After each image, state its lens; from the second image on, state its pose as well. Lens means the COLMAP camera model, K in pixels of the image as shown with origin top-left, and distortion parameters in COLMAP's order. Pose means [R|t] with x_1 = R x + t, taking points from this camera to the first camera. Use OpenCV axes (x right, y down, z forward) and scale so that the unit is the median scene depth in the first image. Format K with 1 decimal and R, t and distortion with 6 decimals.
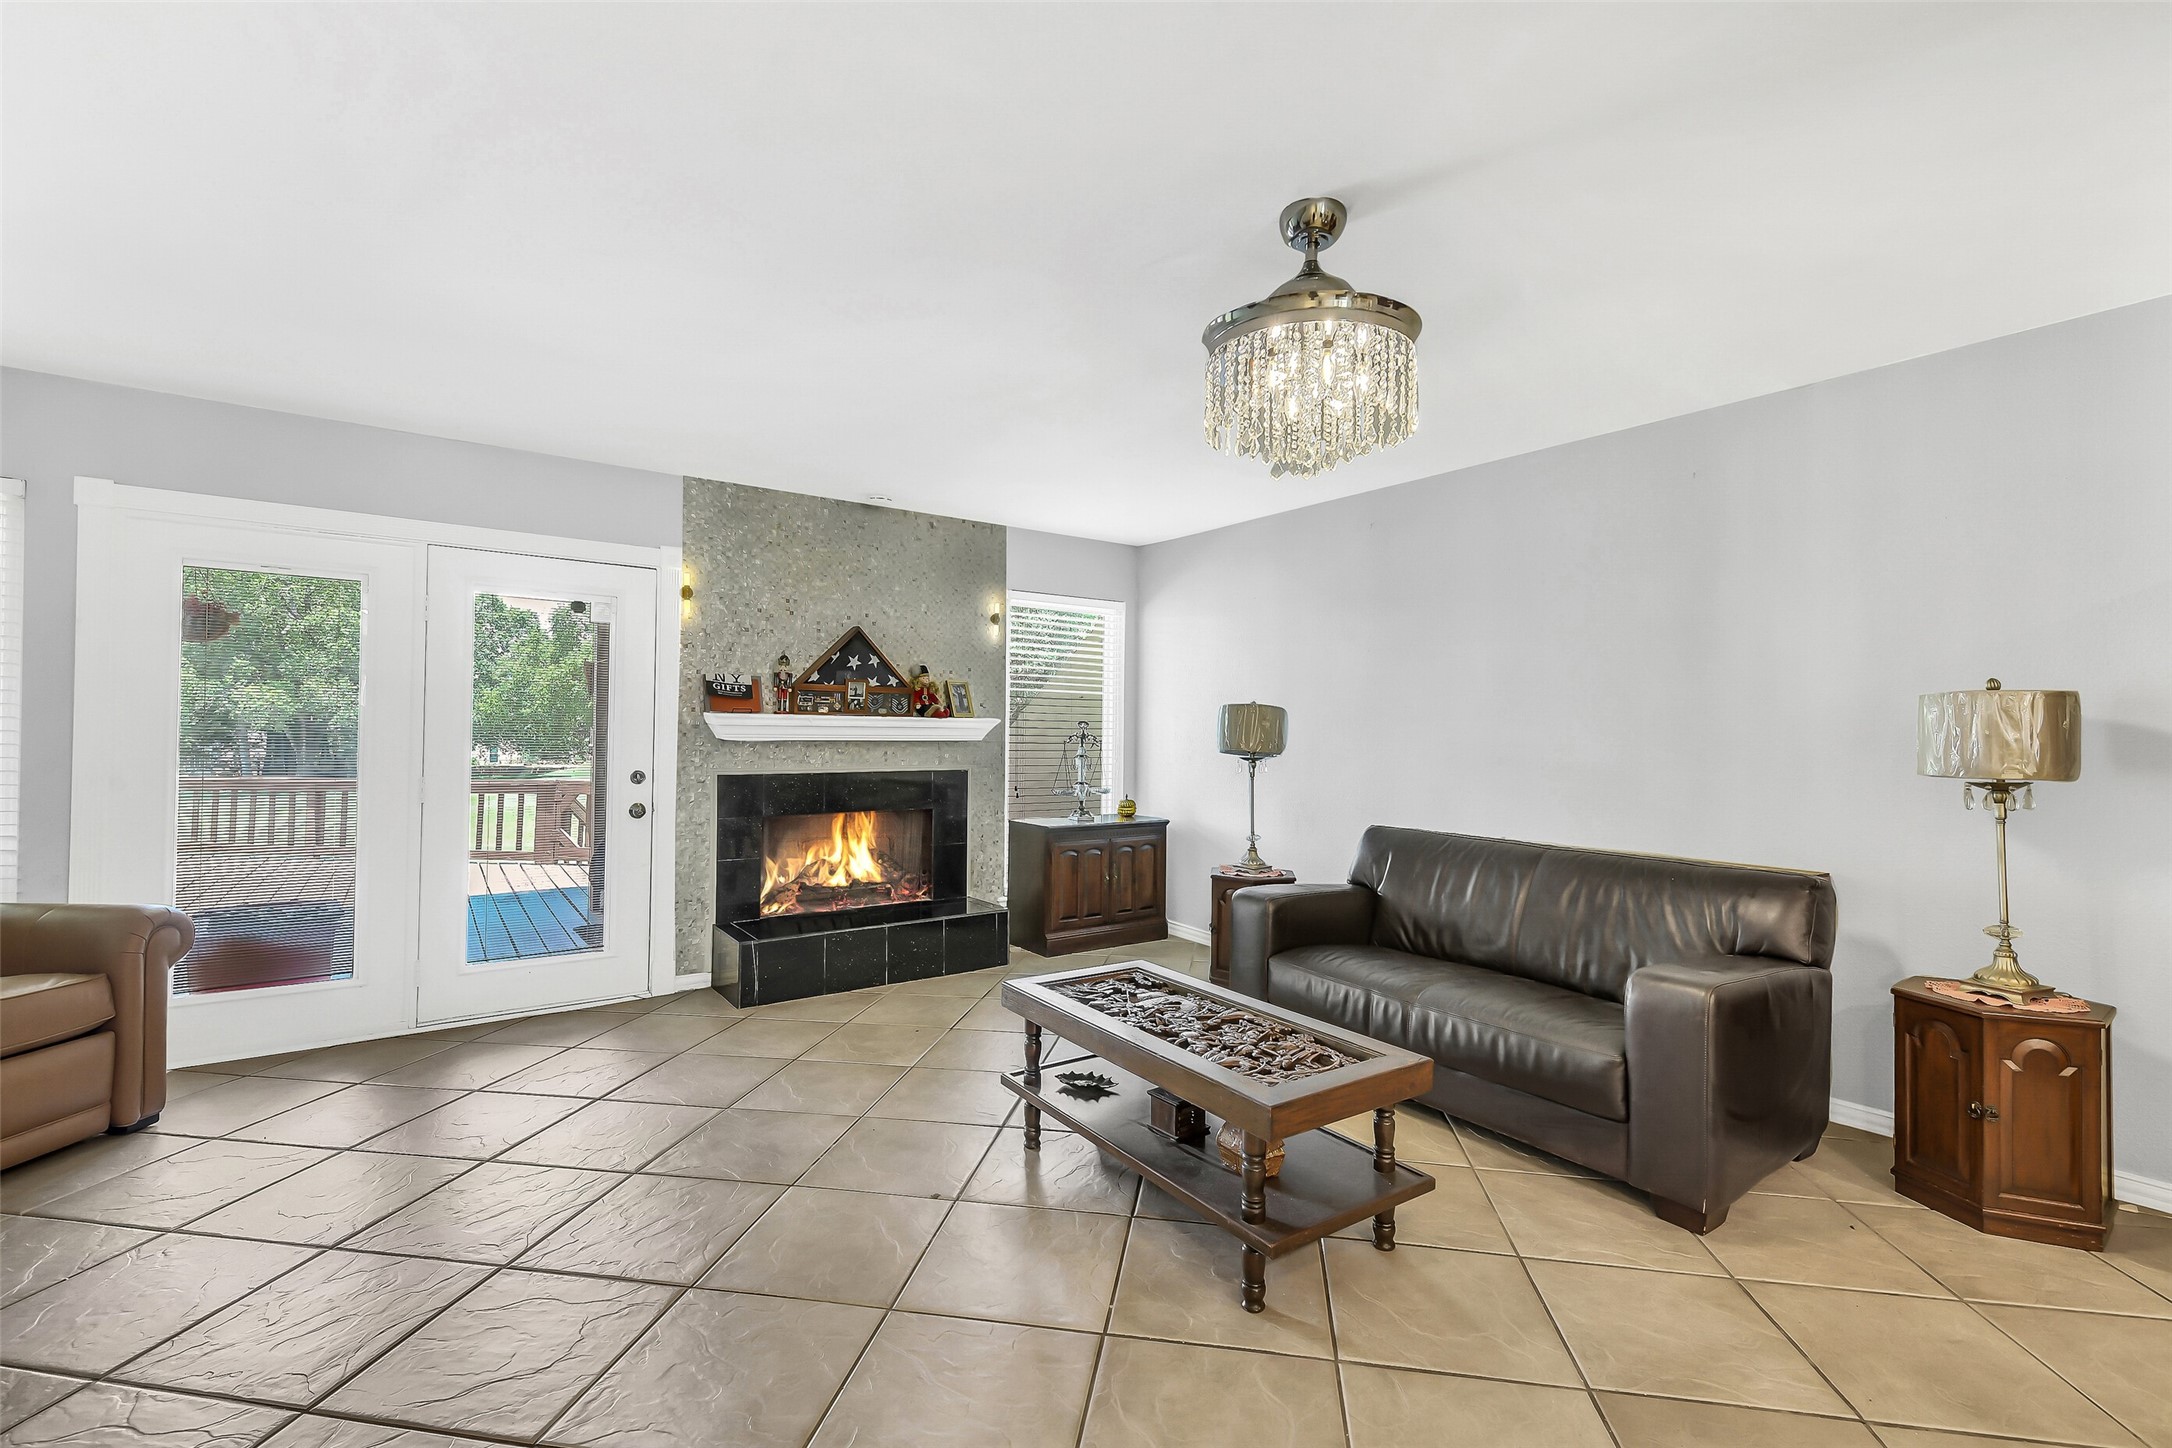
lens RADIAL K [[931.2, 0, 1086.0], [0, 931.2, 724.0], [0, 0, 1]] dist [0.001173, 0.000301]
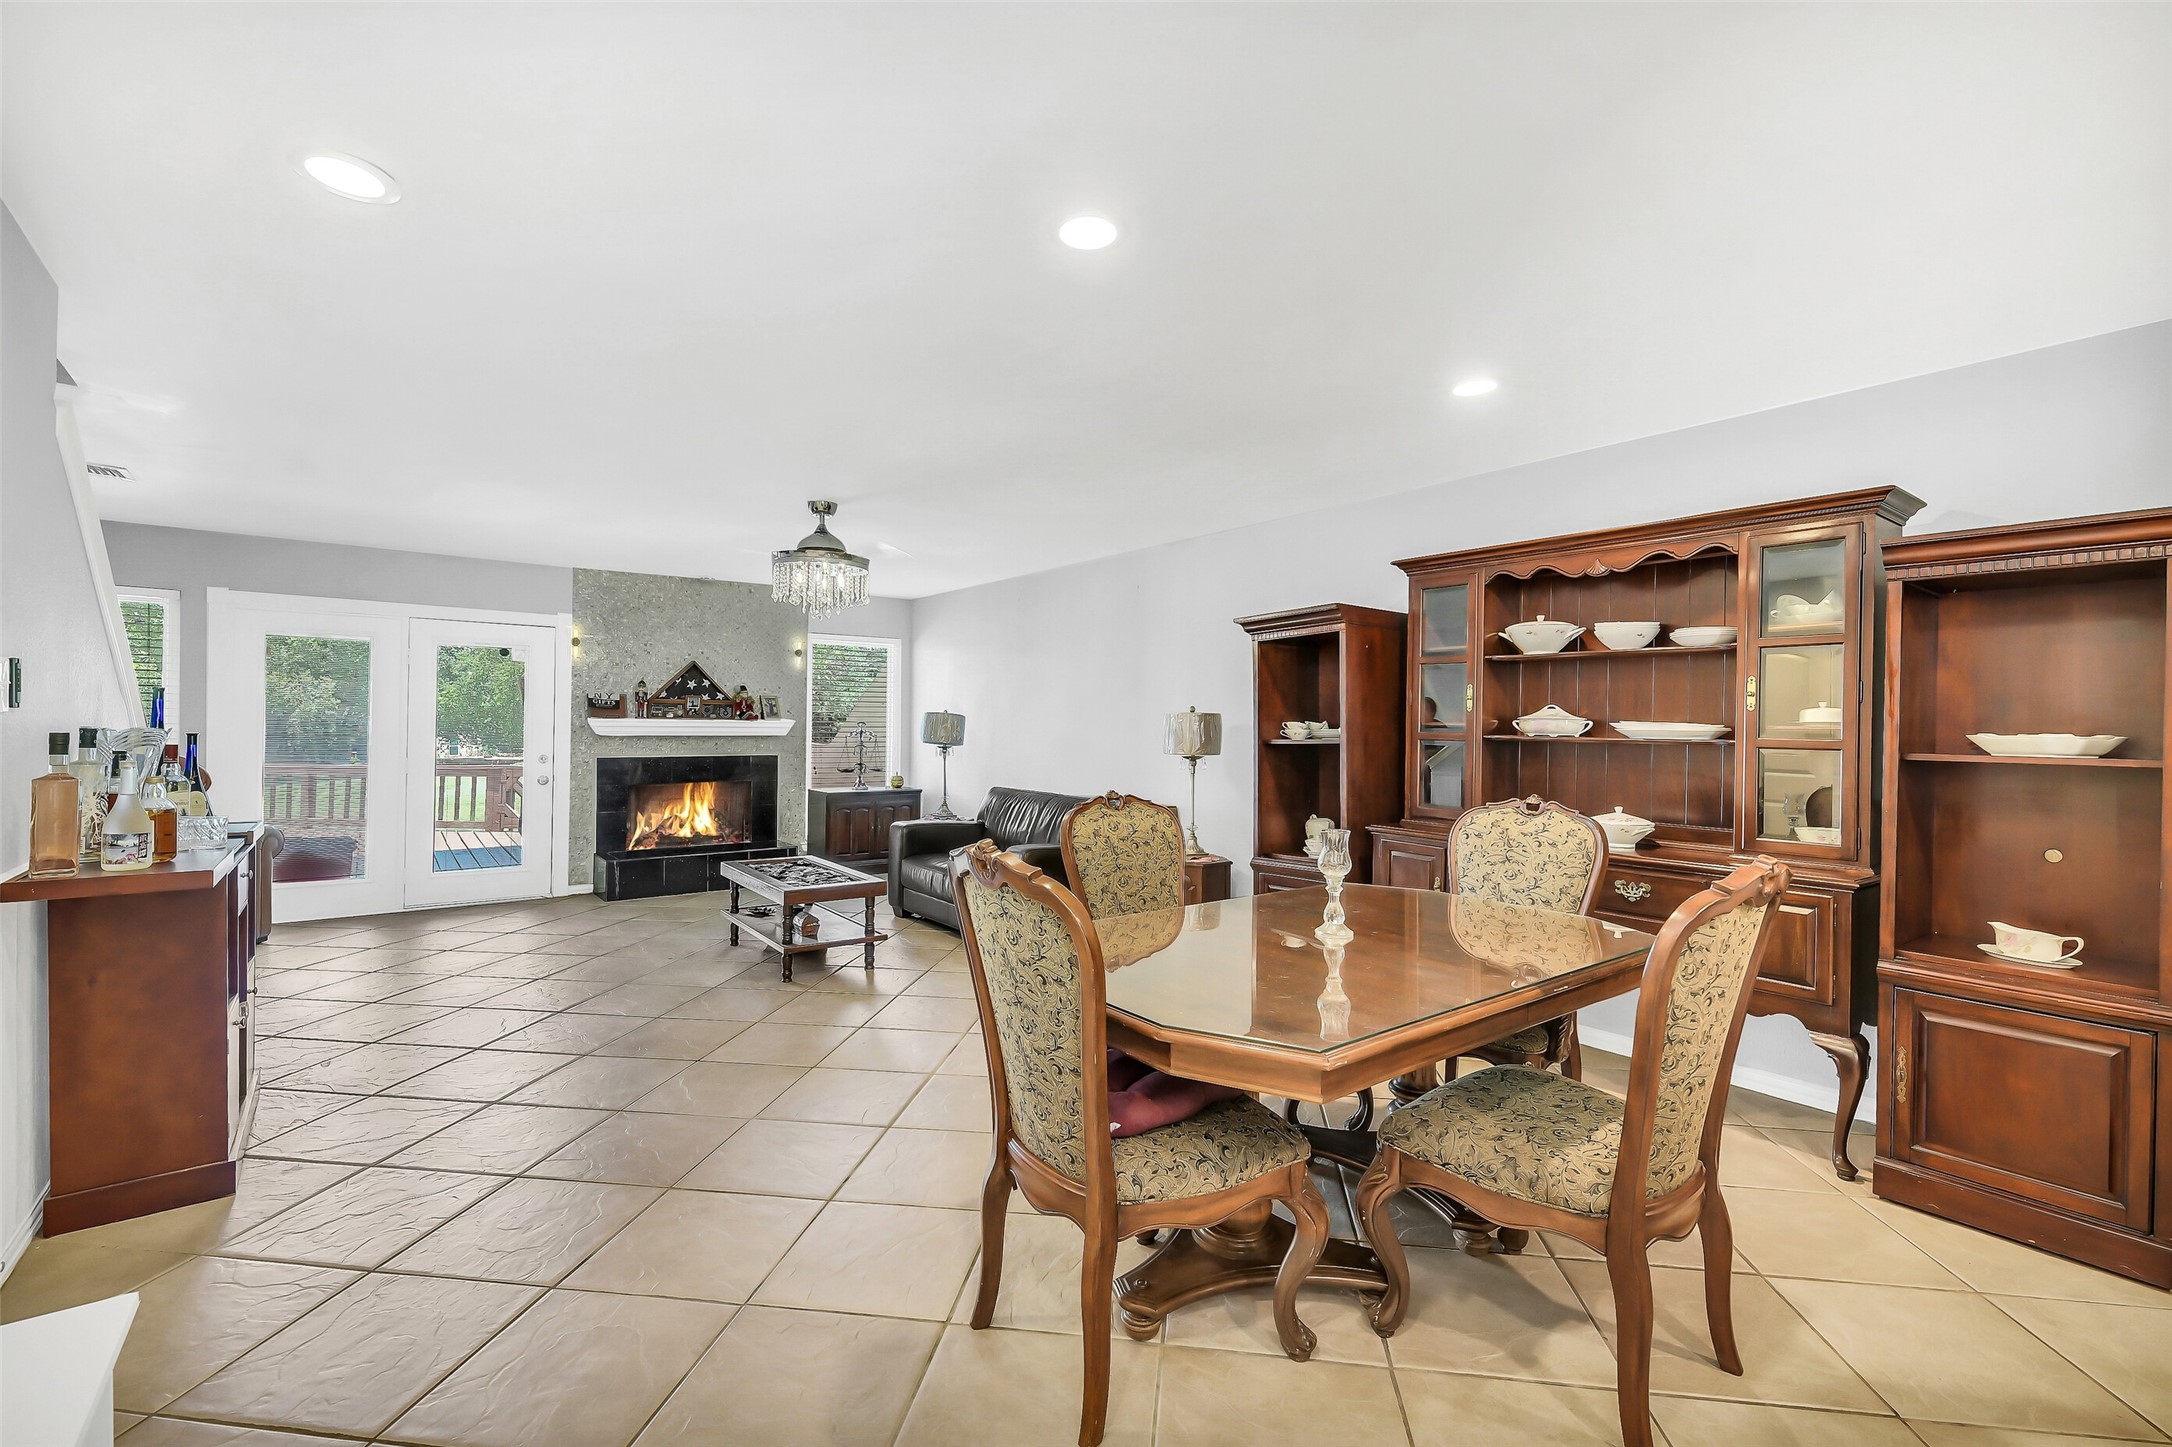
lens RADIAL K [[926.5, 0, 1086.0], [0, 926.5, 723.5], [0, 0, 1]] dist [0.000245, -0.000298]
pose [[0.999484, 0.000115, 0.032129, 0.347669], [-0.000364, 0.999970, 0.007724, -0.014231], [-0.032127, -0.007732, 0.999454, -0.538138]]
